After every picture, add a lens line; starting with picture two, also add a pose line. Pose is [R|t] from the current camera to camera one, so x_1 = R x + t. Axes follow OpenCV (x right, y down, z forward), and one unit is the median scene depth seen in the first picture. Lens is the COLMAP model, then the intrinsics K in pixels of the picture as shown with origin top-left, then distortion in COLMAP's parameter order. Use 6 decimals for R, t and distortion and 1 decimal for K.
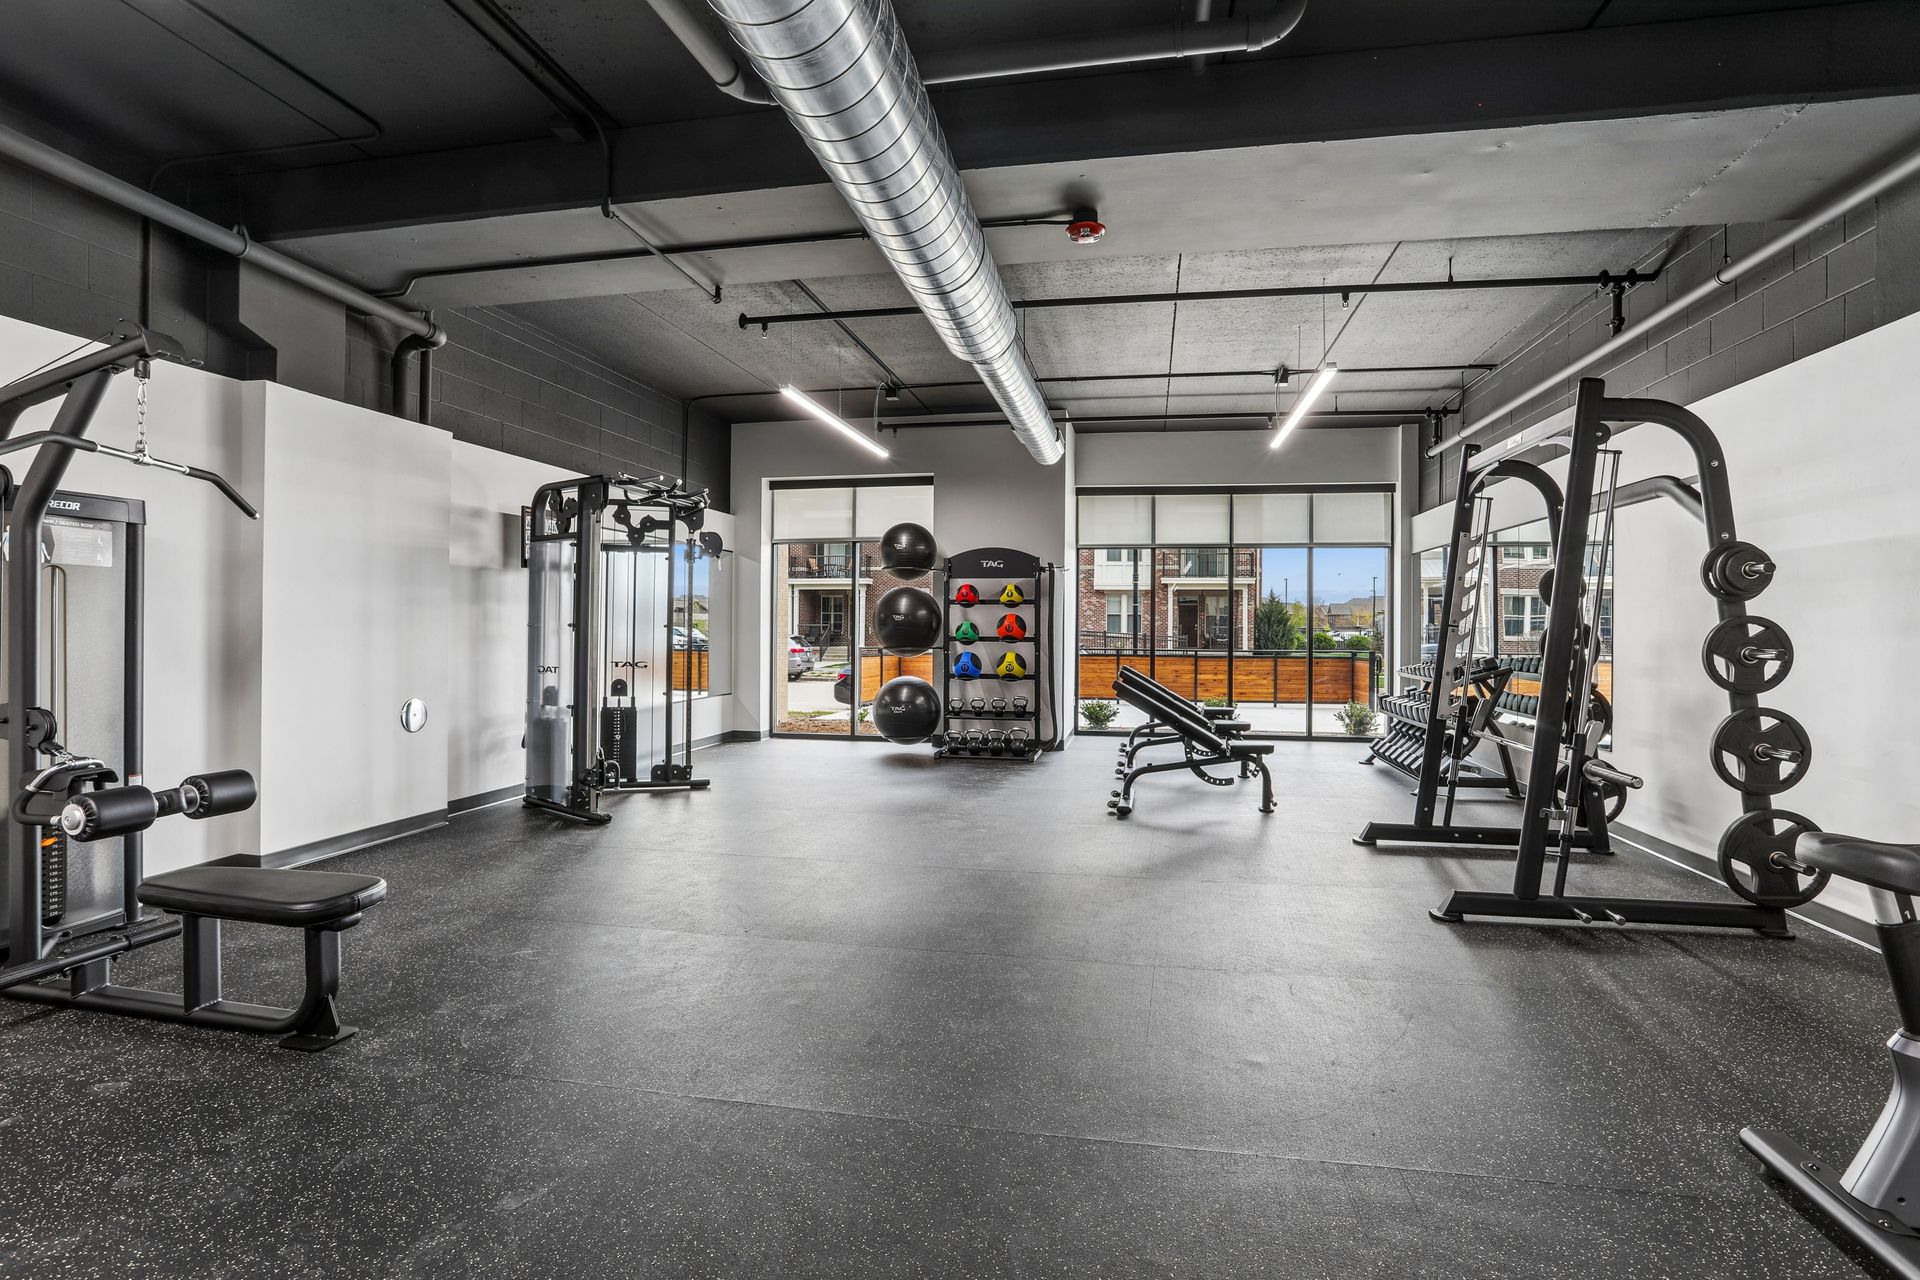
lens RADIAL K [[946.1, 0, 959.2], [0, 946.1, 631.2], [0, 0, 1]] dist [-0.067078, 0.026430]
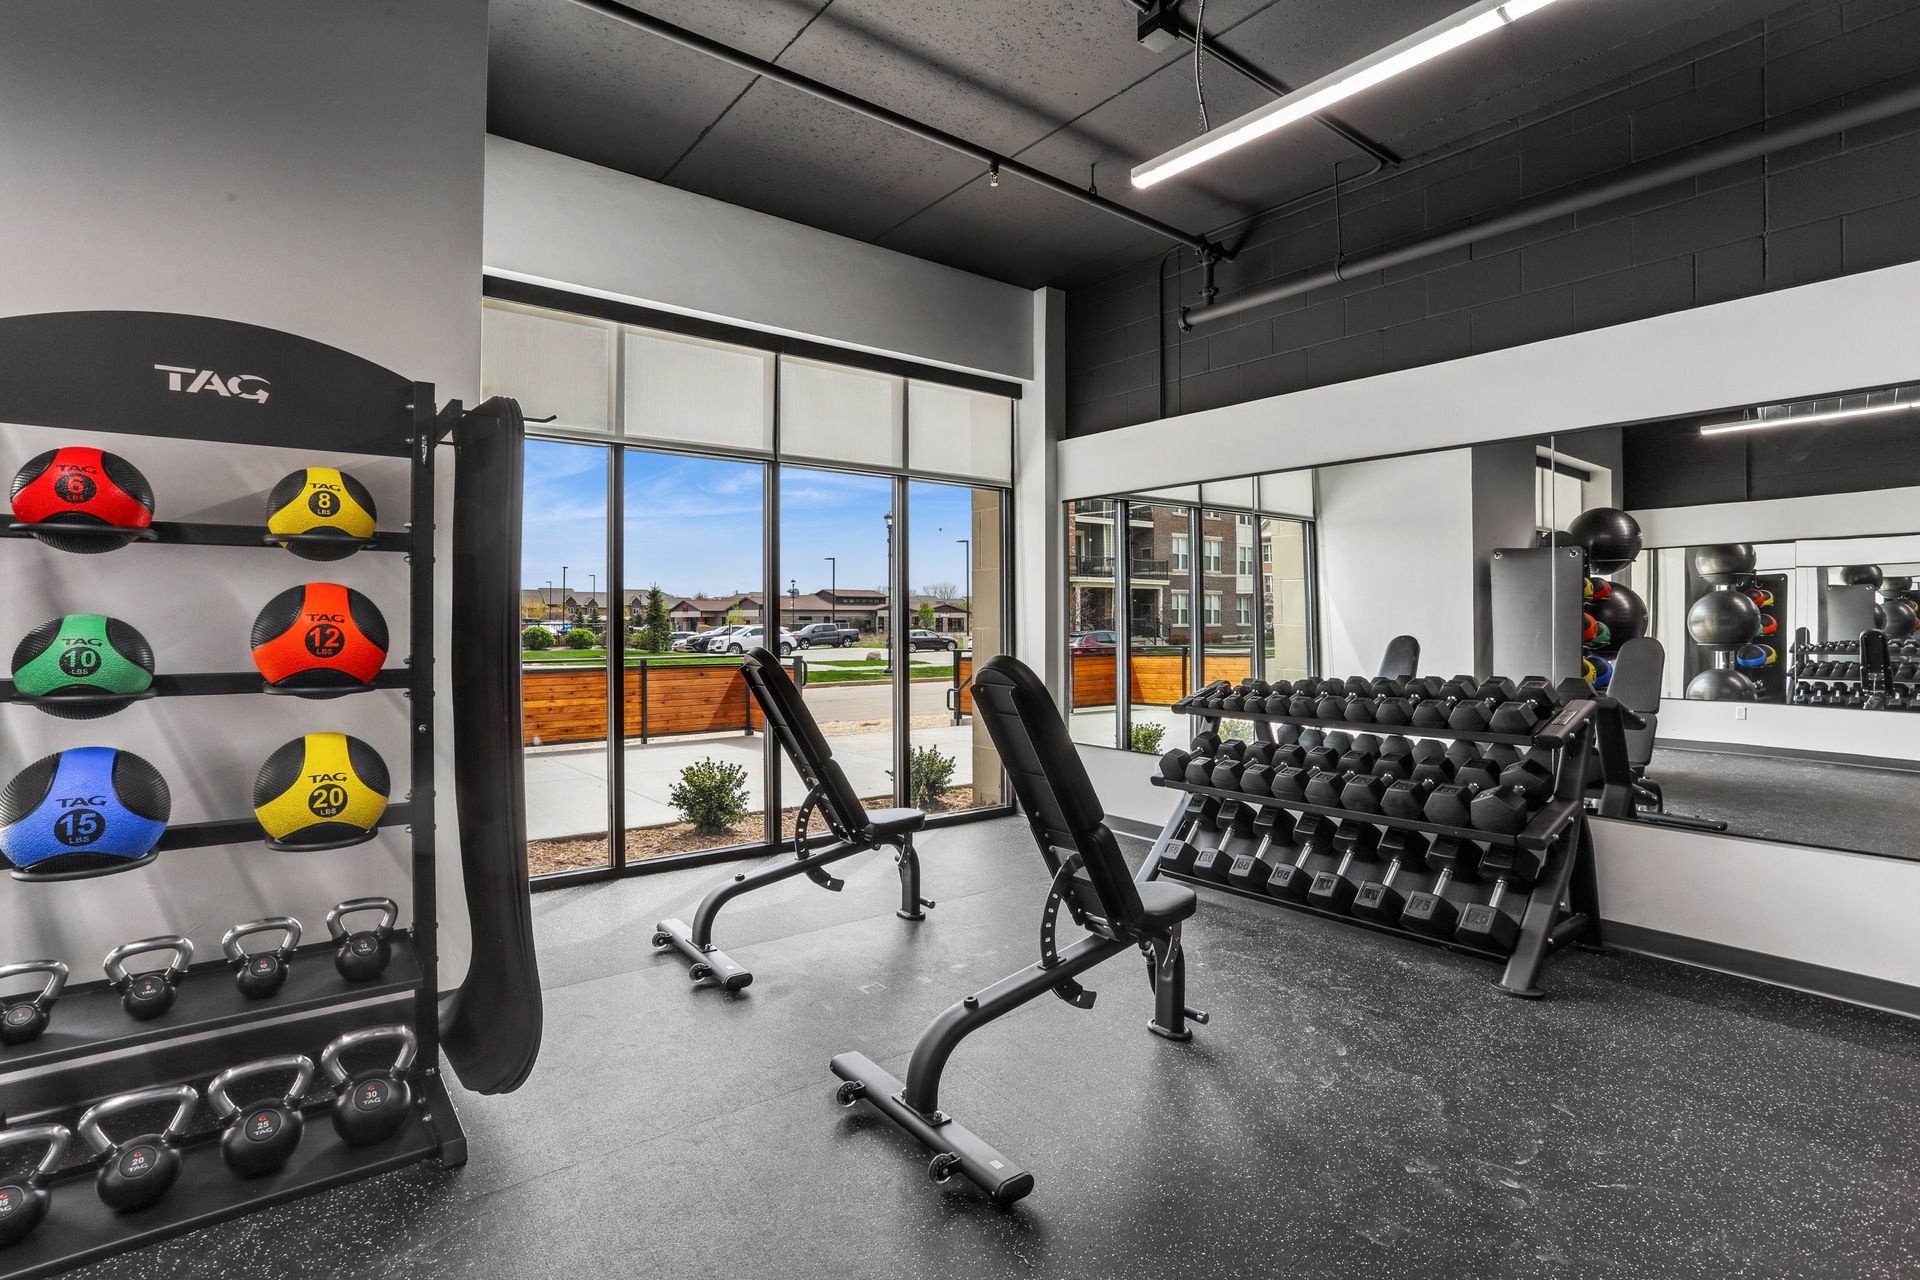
lens RADIAL K [[946.1, 0, 970.7], [0, 946.1, 623.0], [0, 0, 1]] dist [-0.067078, 0.026430]
pose [[0.640113, -0.007876, 0.768241, -0.024148], [0.011523, 0.999933, 0.000650, -0.005757], [-0.768195, 0.008437, 0.640161, 0.704002]]
